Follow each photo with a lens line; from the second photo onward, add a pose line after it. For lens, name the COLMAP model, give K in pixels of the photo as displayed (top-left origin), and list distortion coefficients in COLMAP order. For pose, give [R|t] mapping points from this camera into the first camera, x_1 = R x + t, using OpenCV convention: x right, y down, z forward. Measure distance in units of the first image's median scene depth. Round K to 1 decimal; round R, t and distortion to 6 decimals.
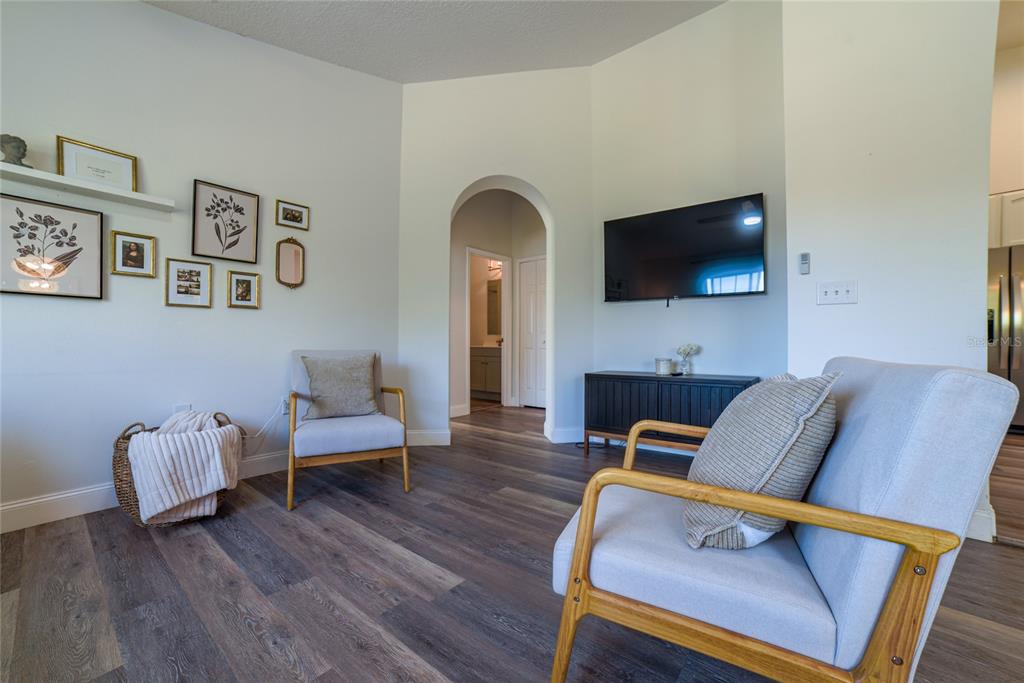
lens RADIAL K [[396.4, 0, 505.5], [0, 396.4, 346.4], [0, 0, 1]] dist [-0.103491, 0.040734]
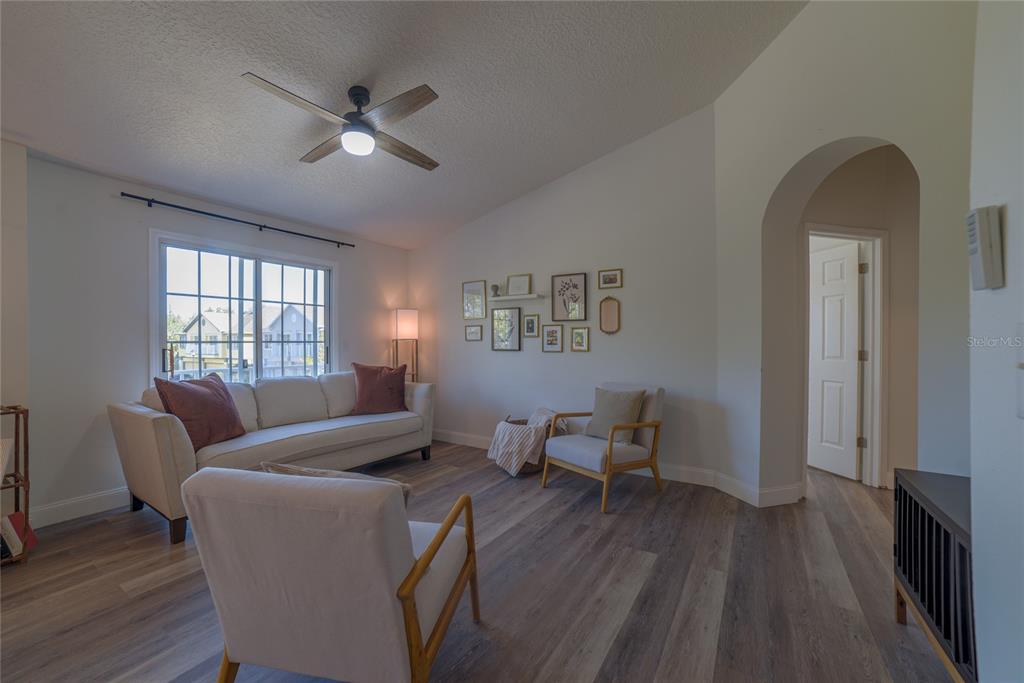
lens RADIAL K [[406.3, 0, 505.6], [0, 406.3, 343.4], [0, 0, 1]] dist [-0.085915, 0.033974]
pose [[0.116826, 0.000223, -0.993152, 0.928797], [-0.003047, 0.999995, -0.000134, -0.142033], [0.993148, 0.003041, 0.116826, 0.572451]]
